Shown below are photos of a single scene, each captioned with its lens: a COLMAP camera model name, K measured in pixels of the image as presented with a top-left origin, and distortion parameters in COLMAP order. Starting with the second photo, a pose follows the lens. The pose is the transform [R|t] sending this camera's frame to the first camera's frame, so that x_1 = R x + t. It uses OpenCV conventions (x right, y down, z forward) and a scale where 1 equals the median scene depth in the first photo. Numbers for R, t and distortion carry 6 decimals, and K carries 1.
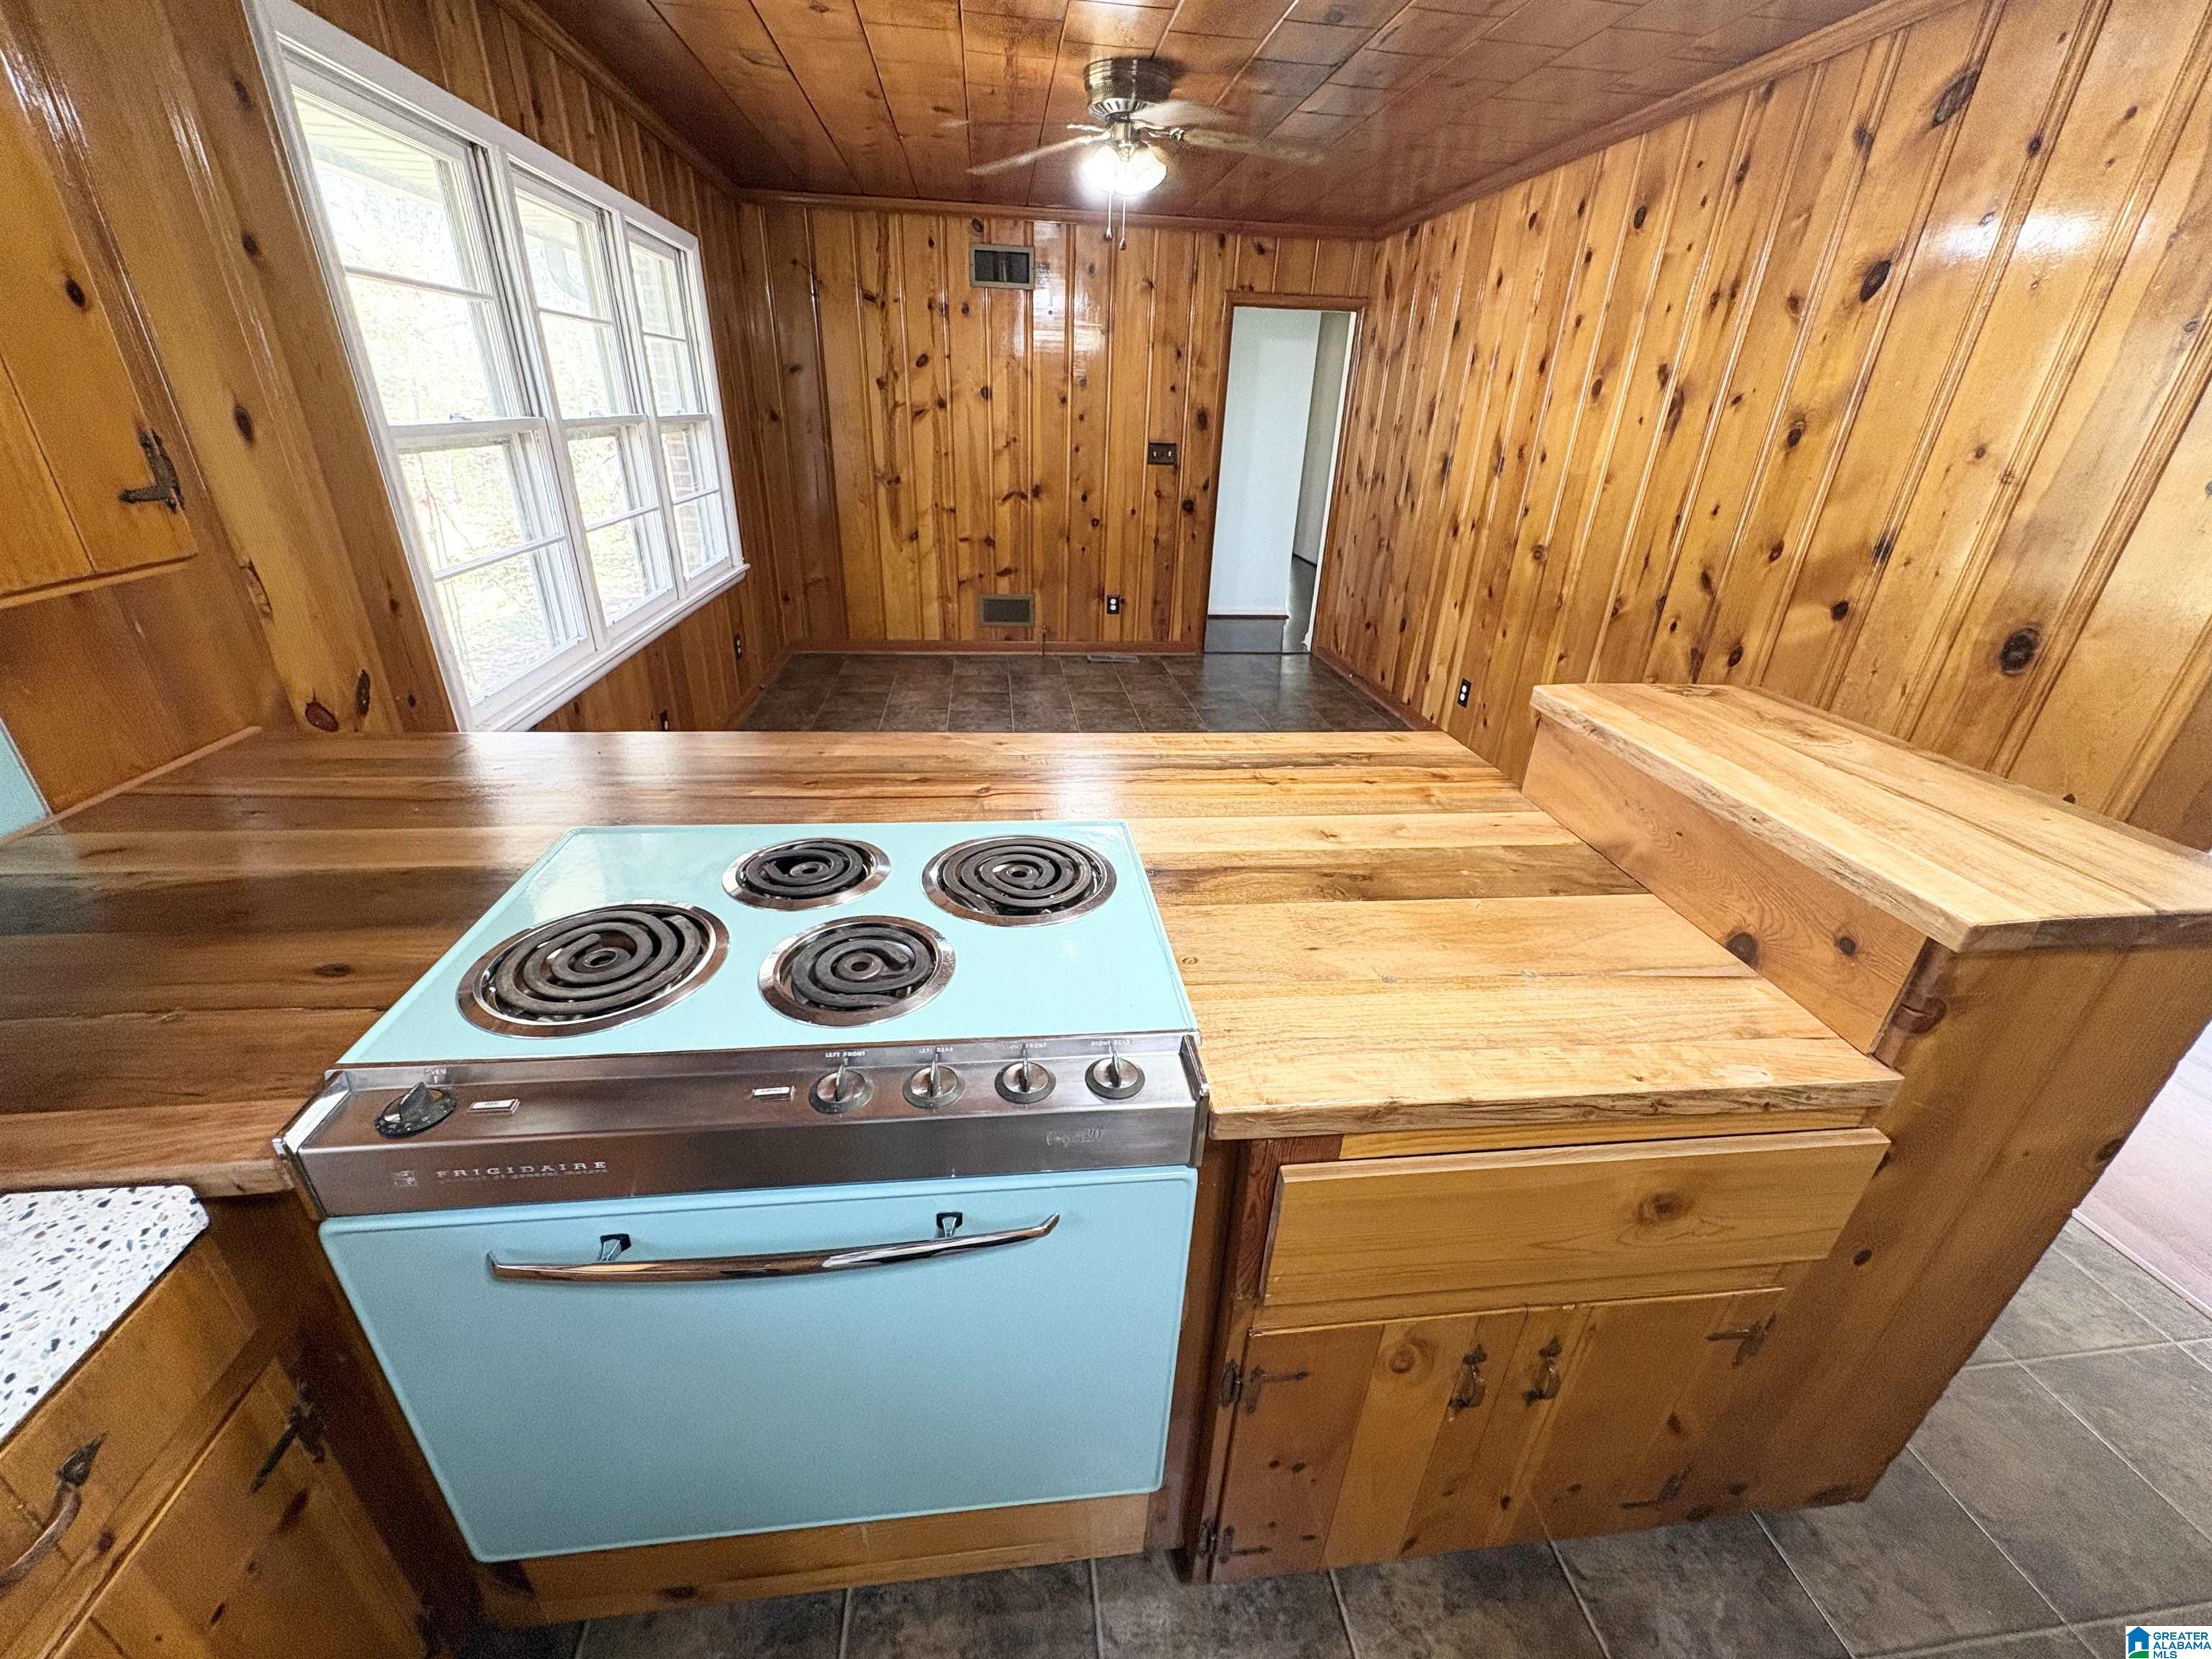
lens RADIAL K [[885.0, 0, 1105.3], [0, 885.0, 826.3], [0, 0, 1]] dist [0.001113, 0.000027]
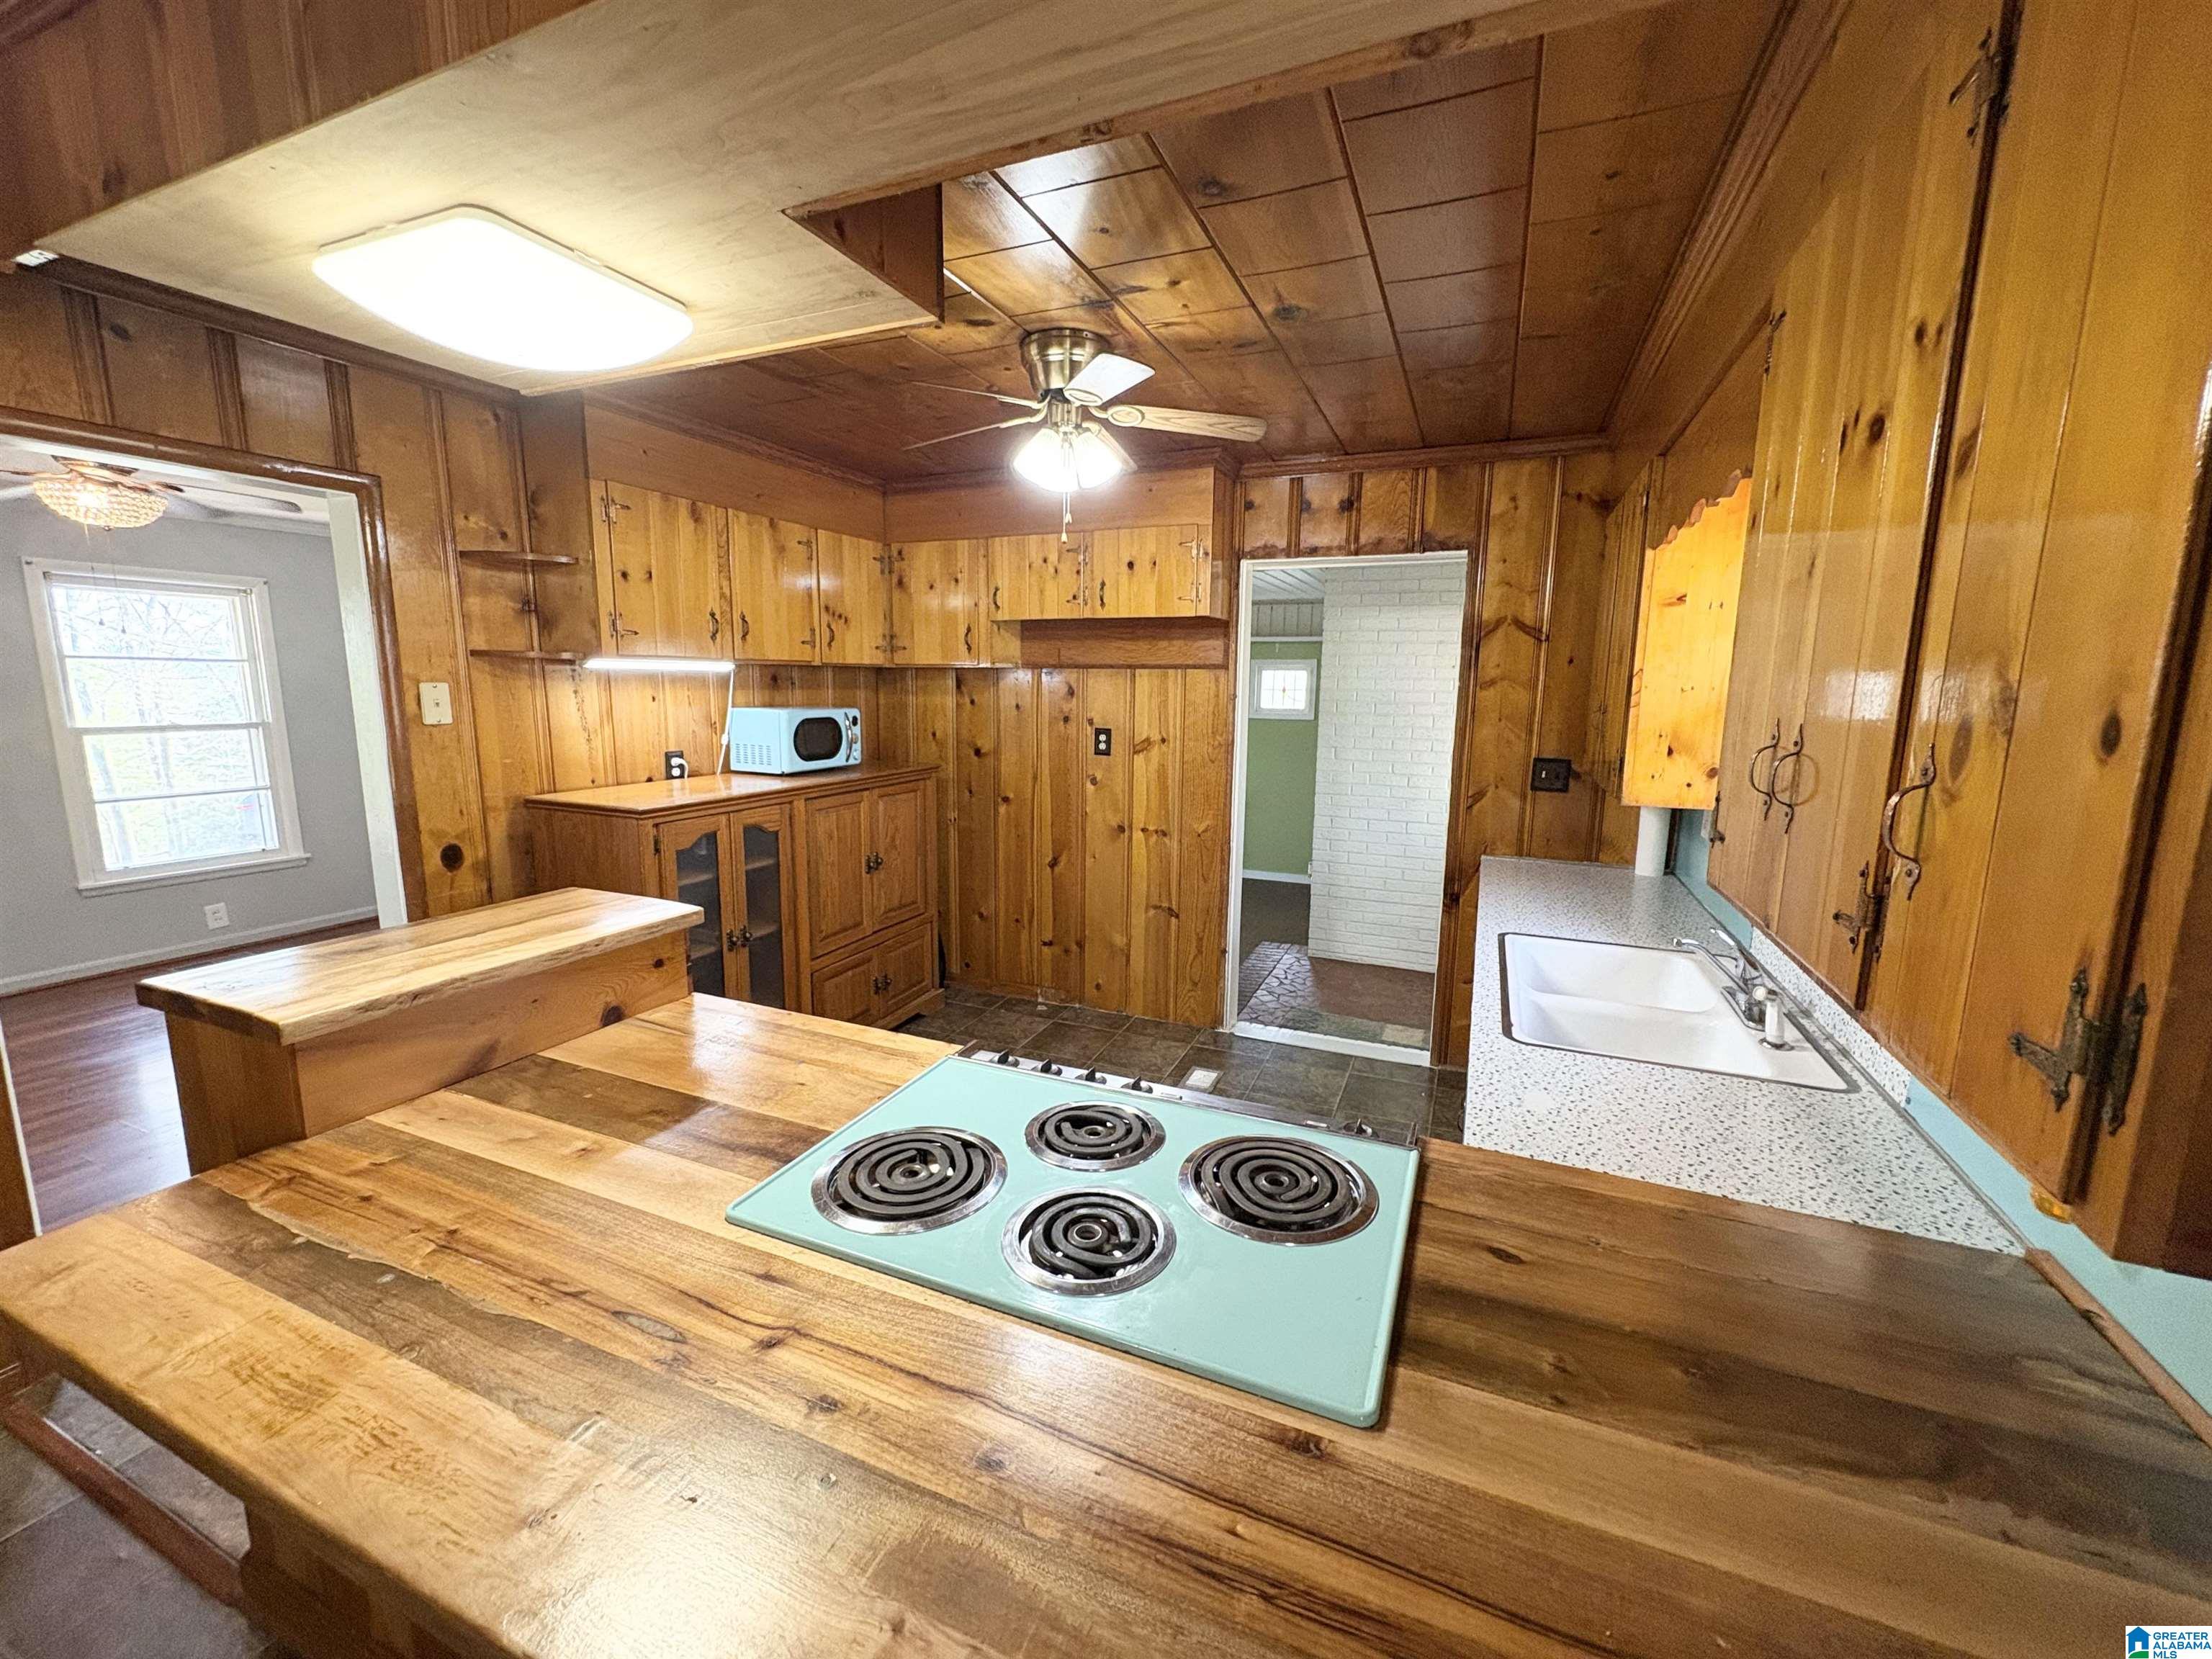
lens RADIAL K [[885.0, 0, 1105.3], [0, 885.0, 826.3], [0, 0, 1]] dist [0.001113, 0.000027]
pose [[-0.861762, -0.126012, 0.491413, -0.217157], [0.180530, 0.829080, 0.529184, -0.228070], [-0.474104, 0.544746, -0.691721, 0.406184]]
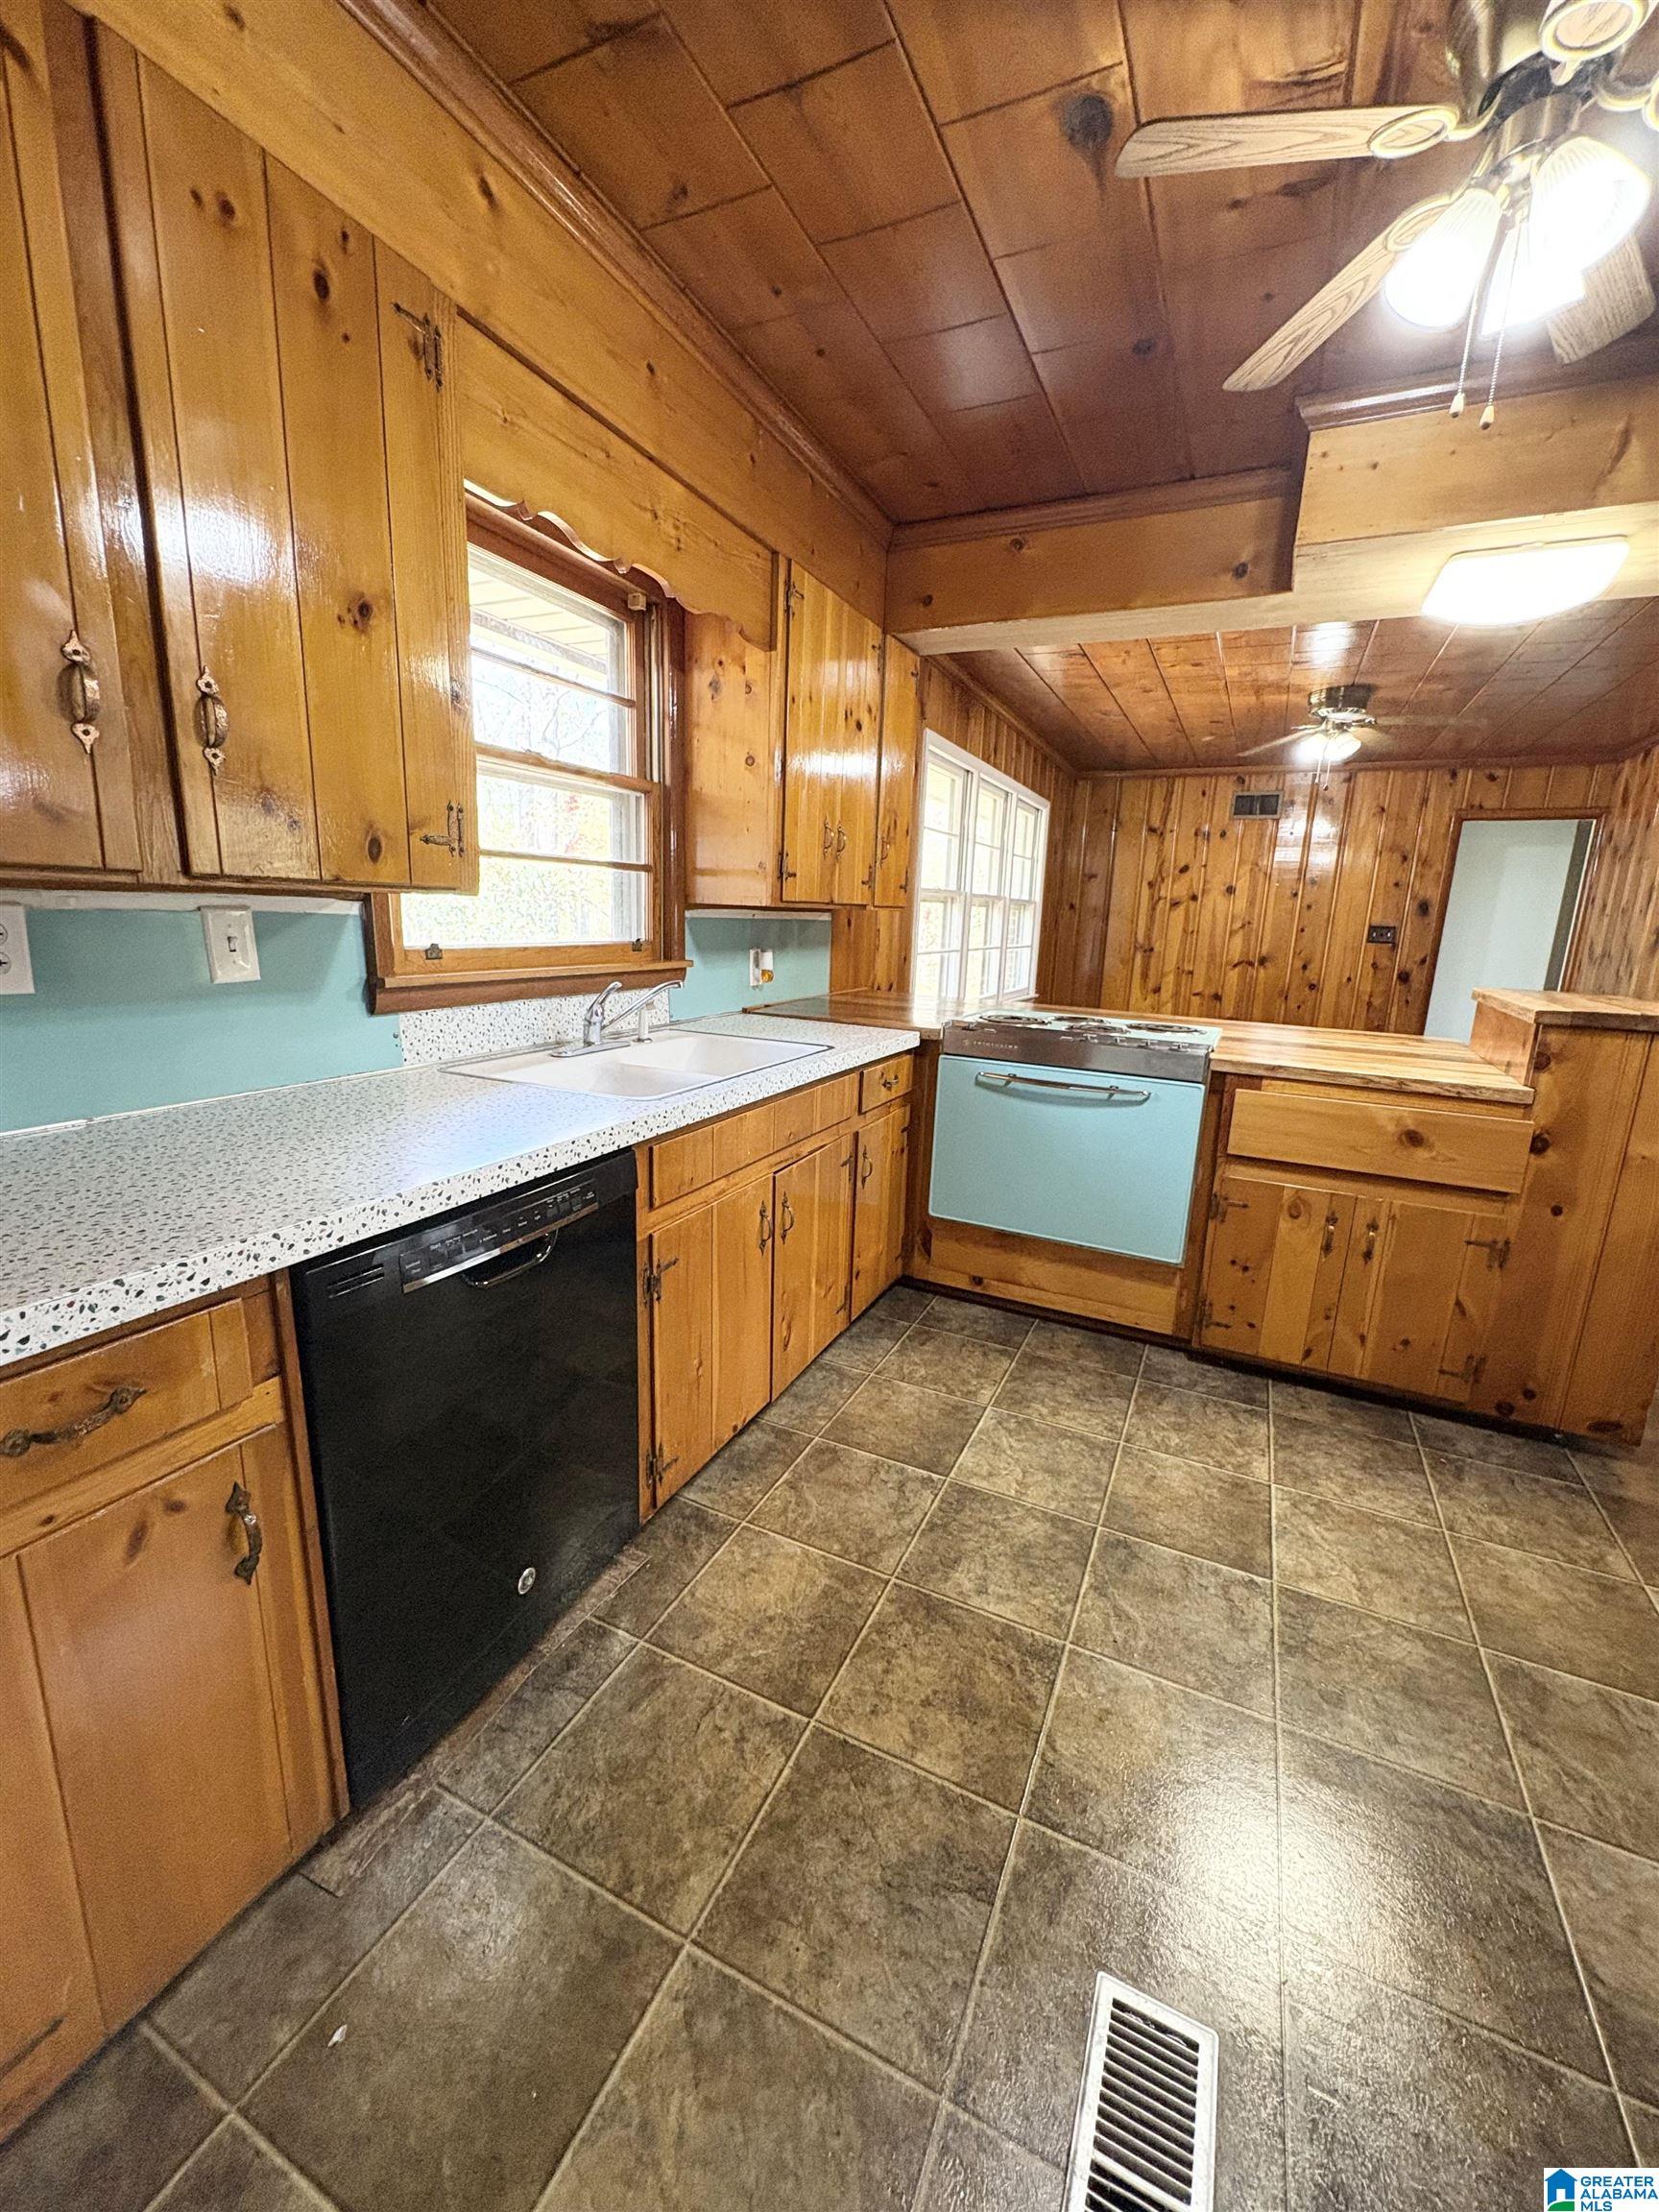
lens RADIAL K [[885.0, 0, 832.4], [0, 885.0, 1104.0], [0, 0, 1]] dist [0.001113, 0.000027]
pose [[0.843039, 0.110600, -0.526357, 0.130025], [-0.236934, 0.954925, -0.178831, 0.267532], [0.482853, 0.275474, 0.831244, -0.417707]]
